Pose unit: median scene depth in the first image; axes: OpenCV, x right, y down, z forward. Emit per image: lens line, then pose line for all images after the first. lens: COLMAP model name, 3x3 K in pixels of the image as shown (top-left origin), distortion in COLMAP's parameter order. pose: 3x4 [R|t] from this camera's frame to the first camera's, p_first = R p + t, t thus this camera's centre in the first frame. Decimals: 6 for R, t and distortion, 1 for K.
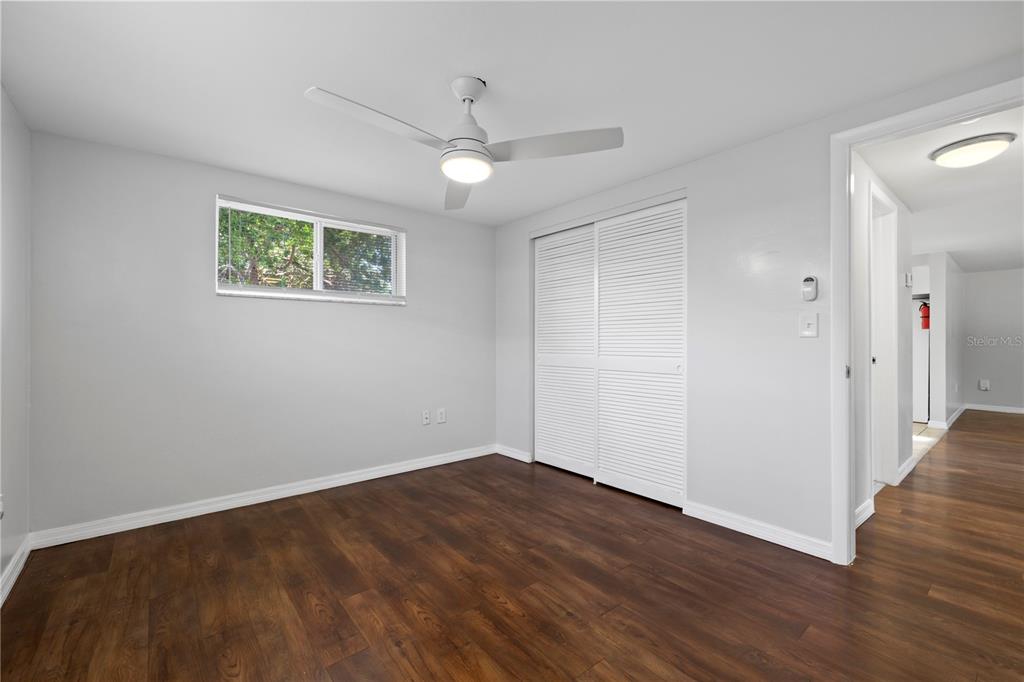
lens RADIAL K [[424.4, 0, 510.9], [0, 424.4, 343.0], [0, 0, 1]] dist [-0.000809, -0.000093]
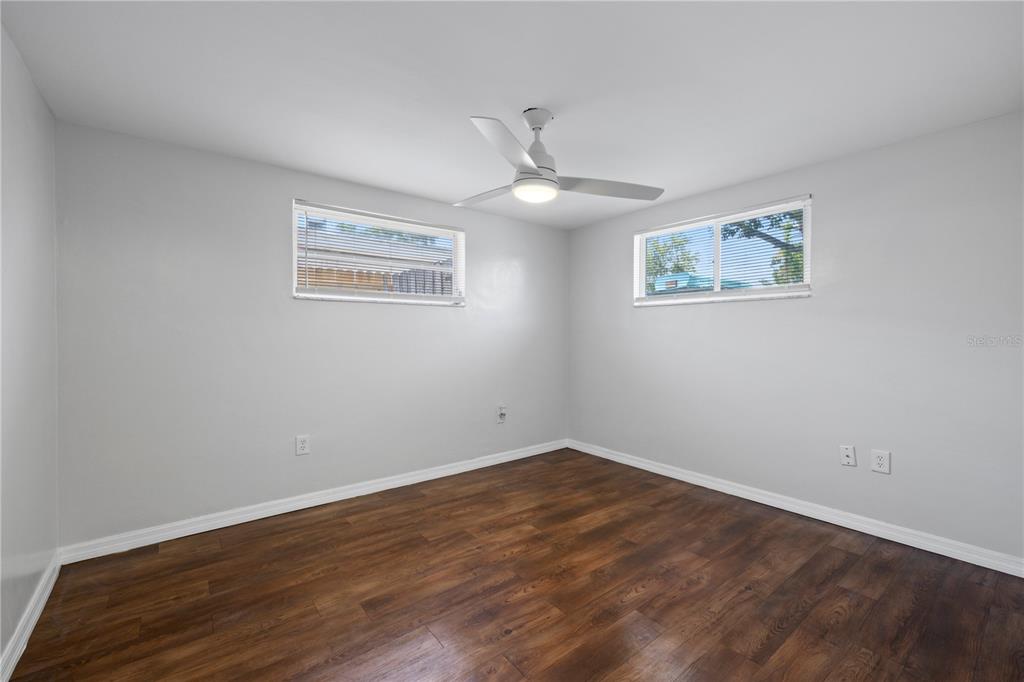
lens RADIAL K [[434.4, 0, 514.3], [0, 434.4, 338.1], [0, 0, 1]] dist [-0.001461, 0.000012]
pose [[-0.022410, 0.009356, -0.999705, 0.944834], [-0.004467, 0.999945, 0.009458, -0.033199], [0.999739, 0.004678, -0.022367, 0.870484]]
